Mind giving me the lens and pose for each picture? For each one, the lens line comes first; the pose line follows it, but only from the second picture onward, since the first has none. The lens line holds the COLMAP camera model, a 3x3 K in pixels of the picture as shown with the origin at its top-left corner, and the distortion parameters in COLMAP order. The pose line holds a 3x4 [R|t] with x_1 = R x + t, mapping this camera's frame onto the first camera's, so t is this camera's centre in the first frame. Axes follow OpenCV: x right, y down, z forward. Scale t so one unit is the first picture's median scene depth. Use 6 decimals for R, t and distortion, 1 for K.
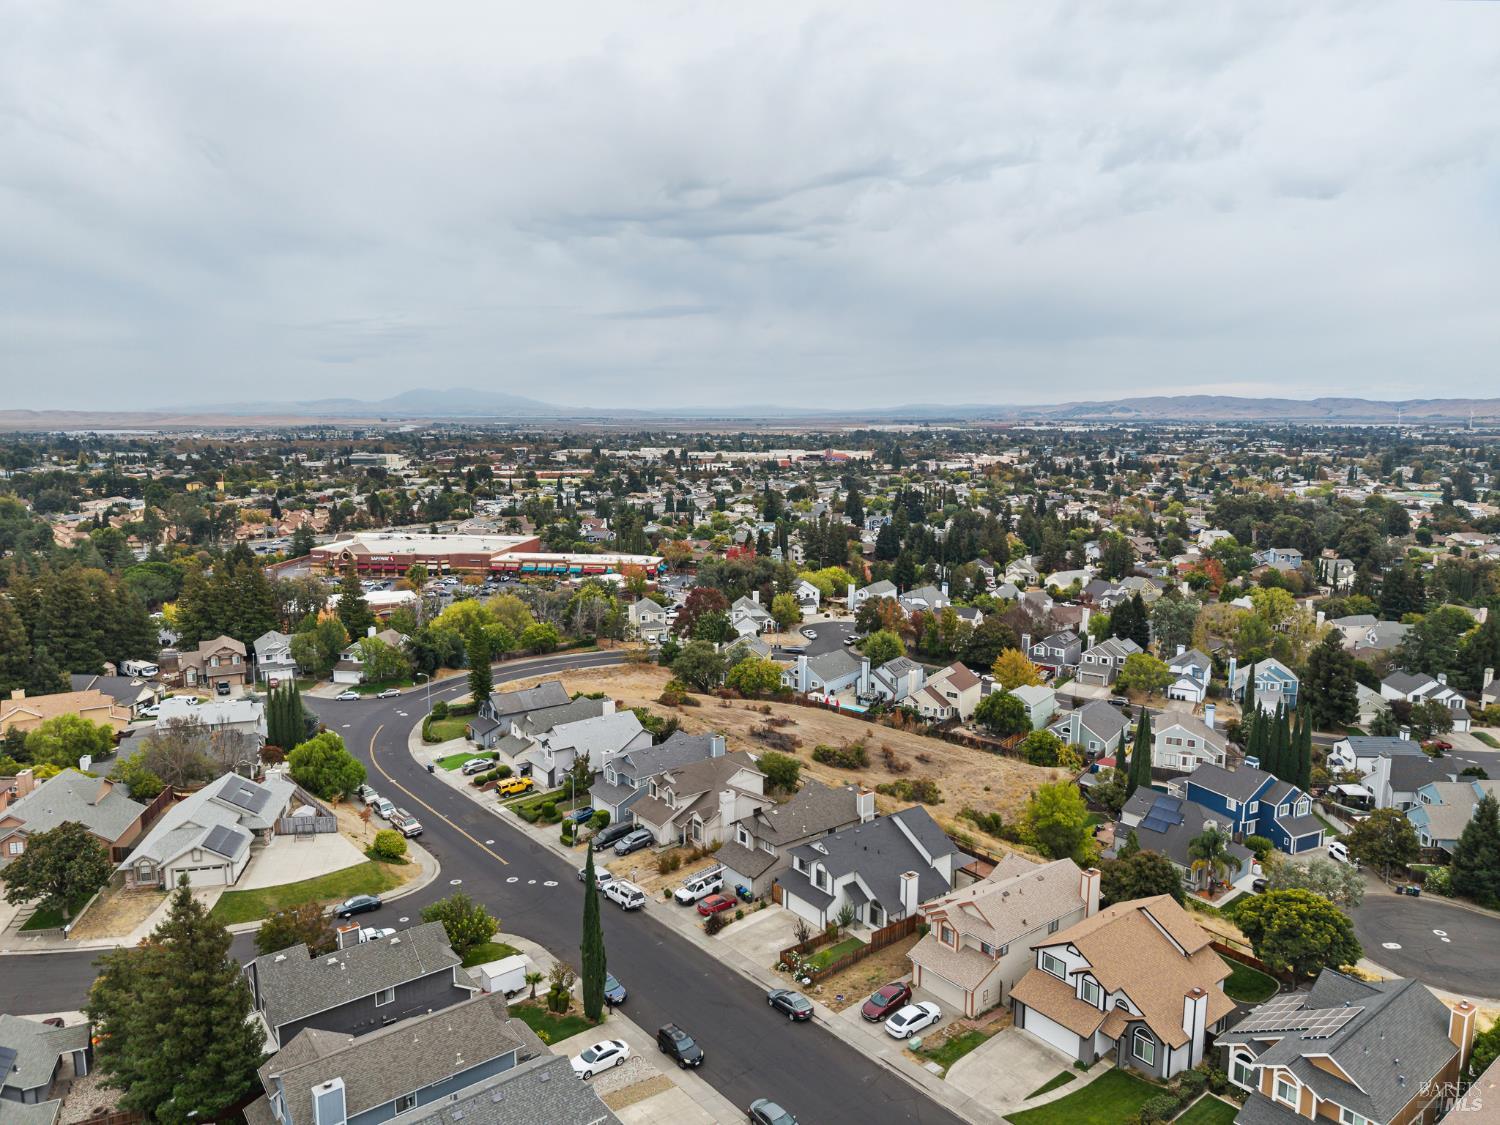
lens RADIAL K [[1026.3, 0, 768.7], [0, 1026.3, 559.4], [0, 0, 1]] dist [0.058313, -0.064297]
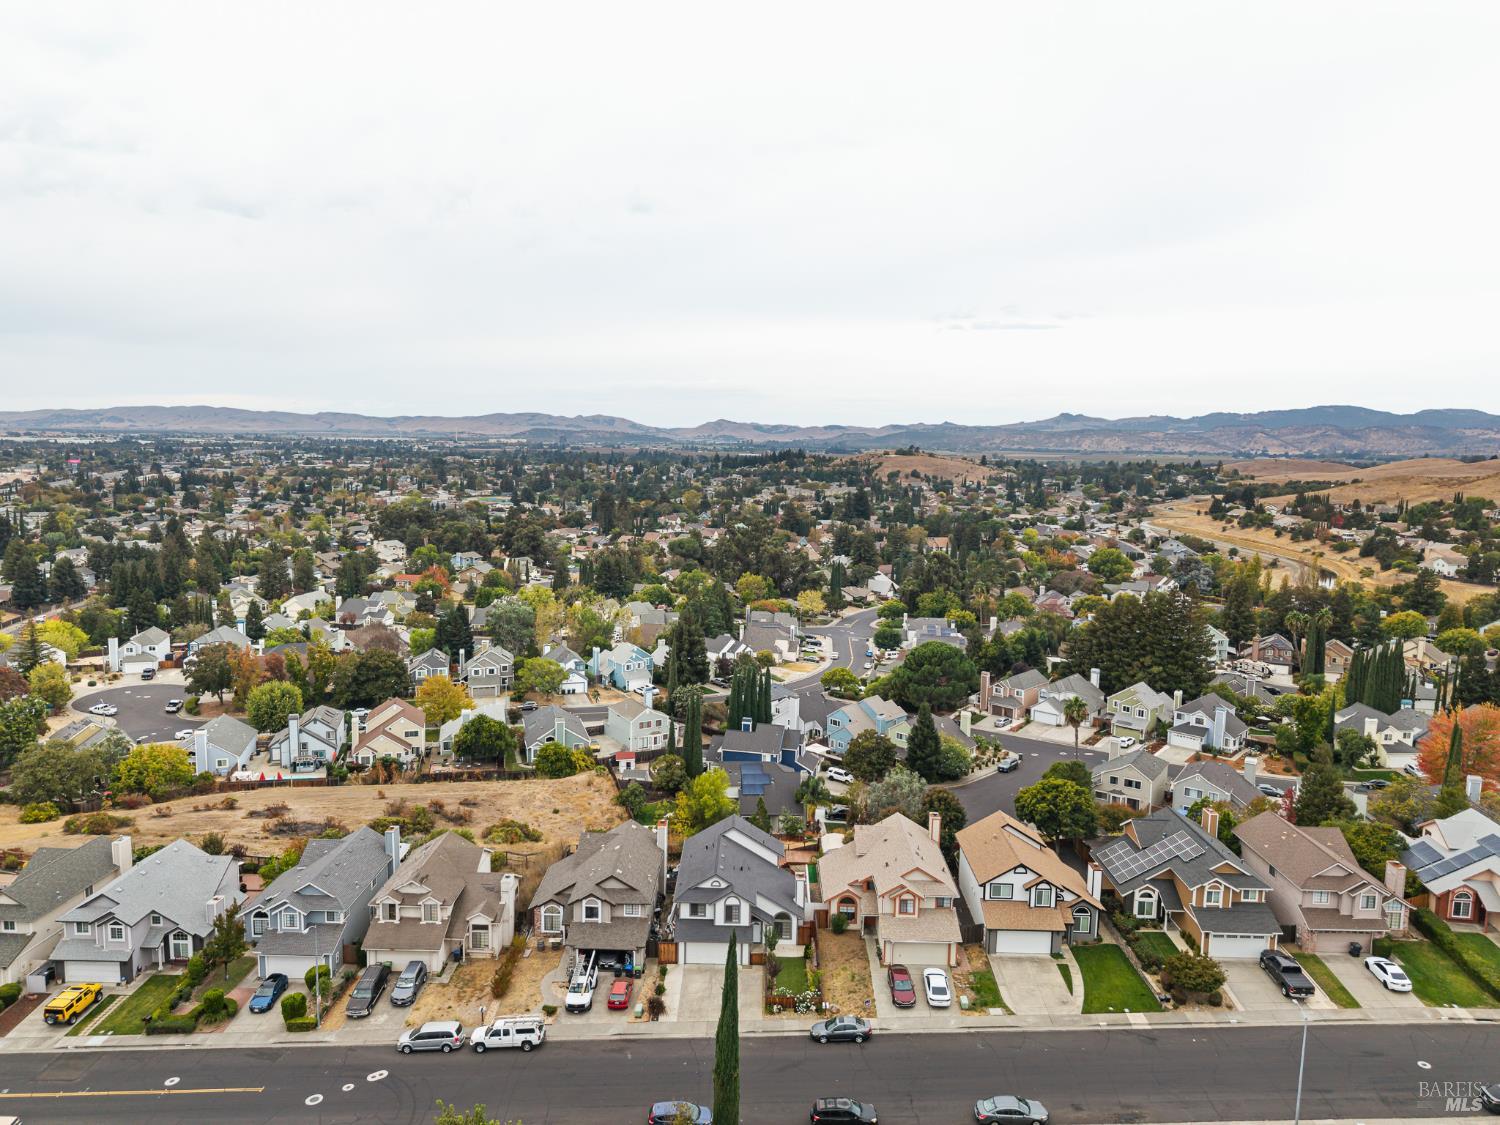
lens RADIAL K [[1026.3, 0, 768.7], [0, 1026.3, 559.4], [0, 0, 1]] dist [0.058313, -0.064297]
pose [[0.621770, -0.088055, 0.778234, -0.355968], [0.097356, 0.994643, 0.034758, -0.023530], [-0.777125, 0.054154, 0.627012, 0.203804]]
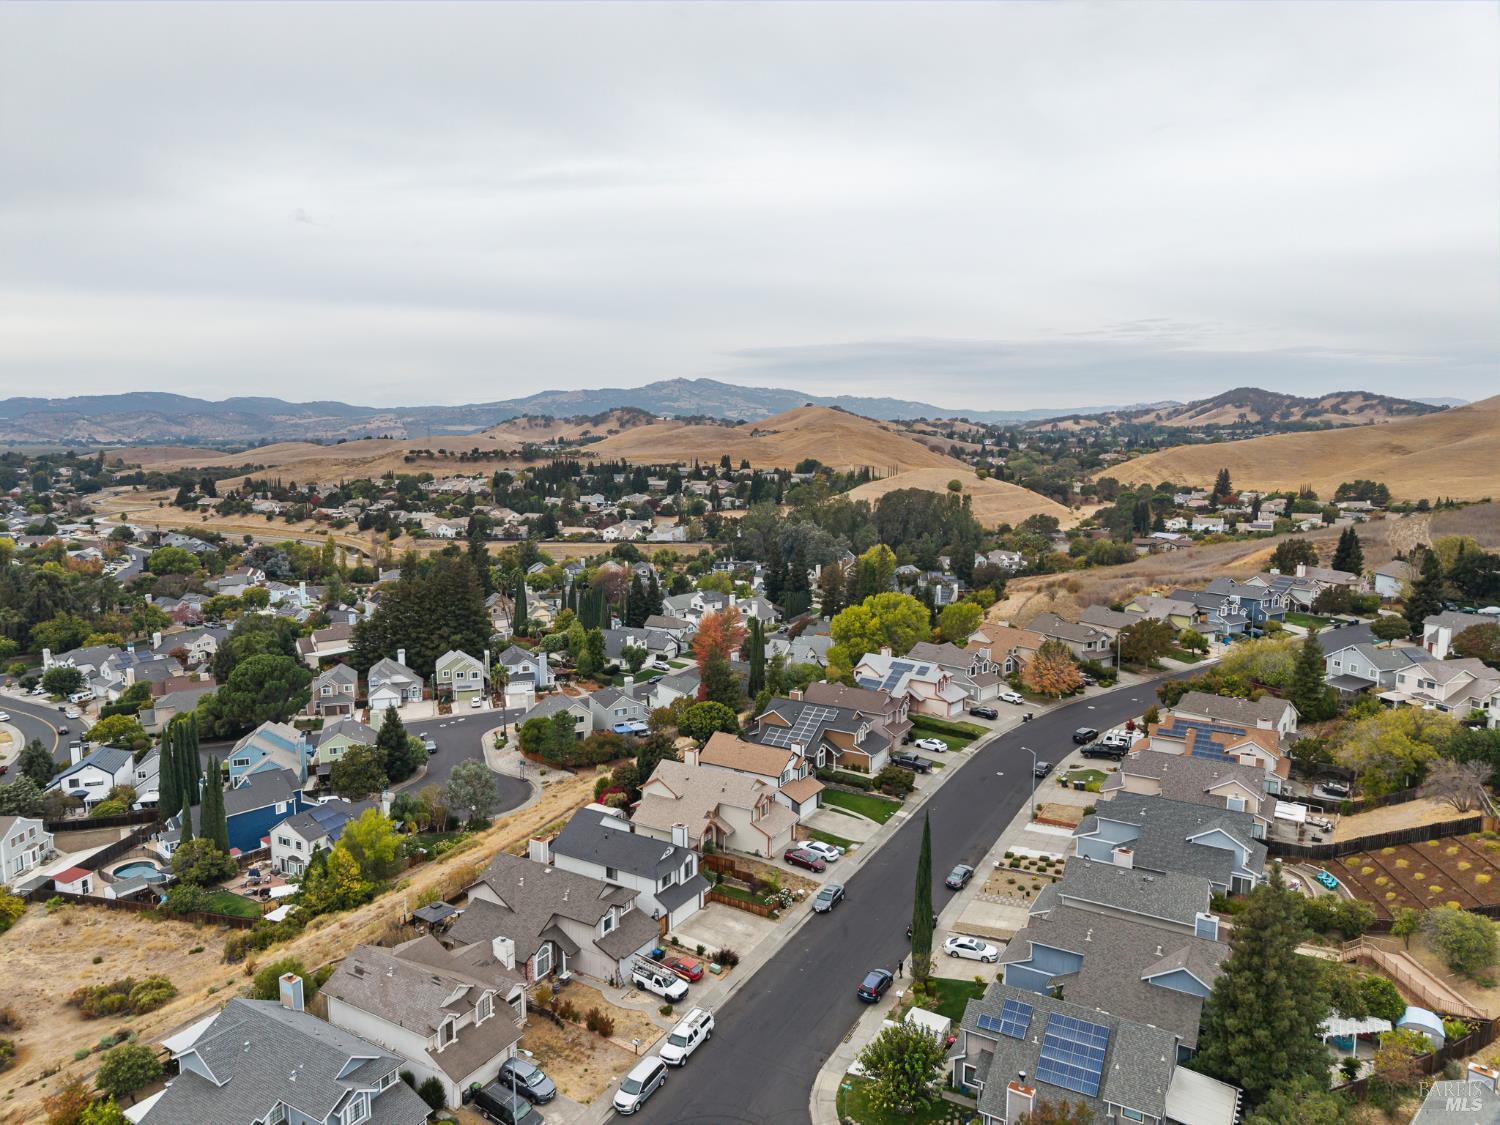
lens RADIAL K [[990.0, 0, 750.0], [0, 990.0, 562.5], [0, 0, 1]] dist [0.052594, -0.056685]
pose [[-0.354377, -0.127633, 0.926351, -0.492098], [0.131825, 0.973929, 0.184618, -0.099752], [-0.925764, 0.187541, -0.328312, 0.682431]]
